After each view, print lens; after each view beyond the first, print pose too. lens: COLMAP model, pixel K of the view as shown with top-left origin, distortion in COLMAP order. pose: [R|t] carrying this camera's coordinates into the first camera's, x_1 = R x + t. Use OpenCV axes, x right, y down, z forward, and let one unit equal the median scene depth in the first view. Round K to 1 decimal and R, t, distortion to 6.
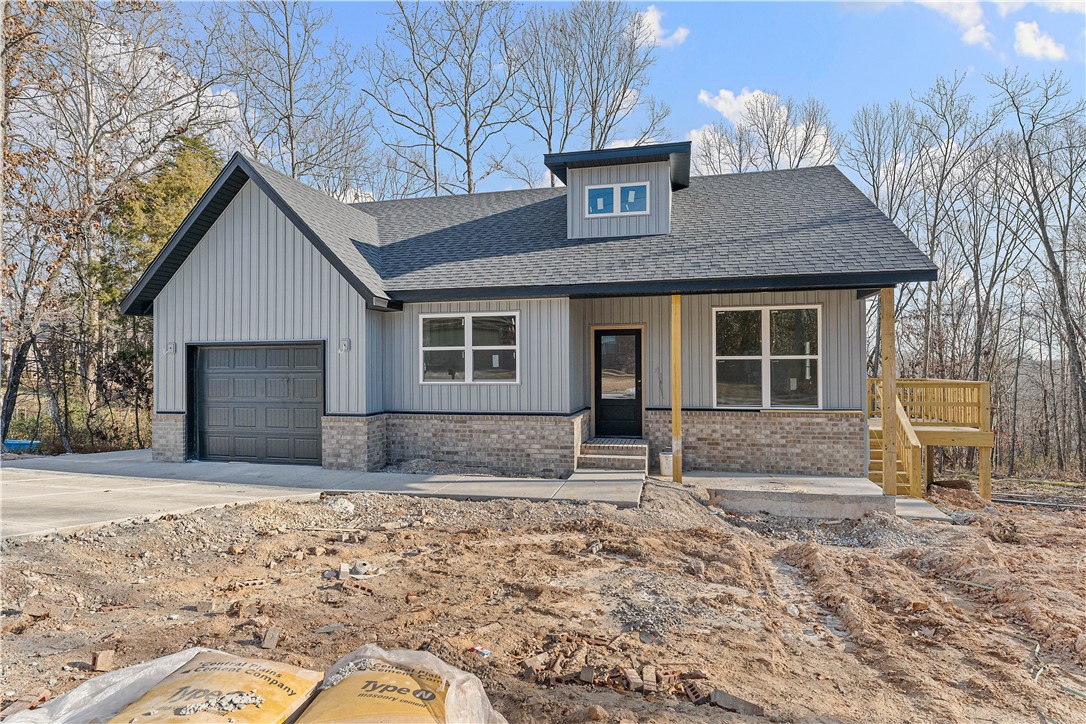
lens RADIAL K [[604.7, 0, 532.7], [0, 604.7, 357.2], [0, 0, 1]] dist [0.000200, -0.002162]
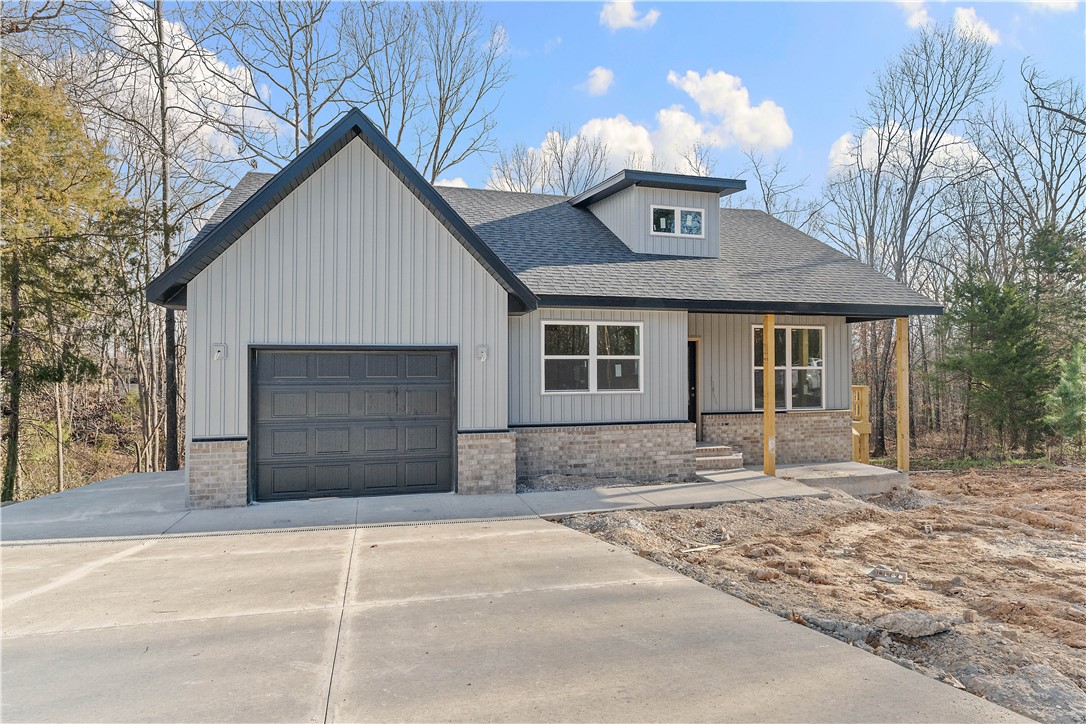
lens RADIAL K [[604.7, 0, 534.4], [0, 604.7, 366.5], [0, 0, 1]] dist [0.000200, -0.002162]
pose [[0.878658, 0.005059, 0.477425, -0.657685], [-0.005992, 0.999982, 0.000431, -0.000091], [-0.477414, -0.003240, 0.878673, 0.186657]]
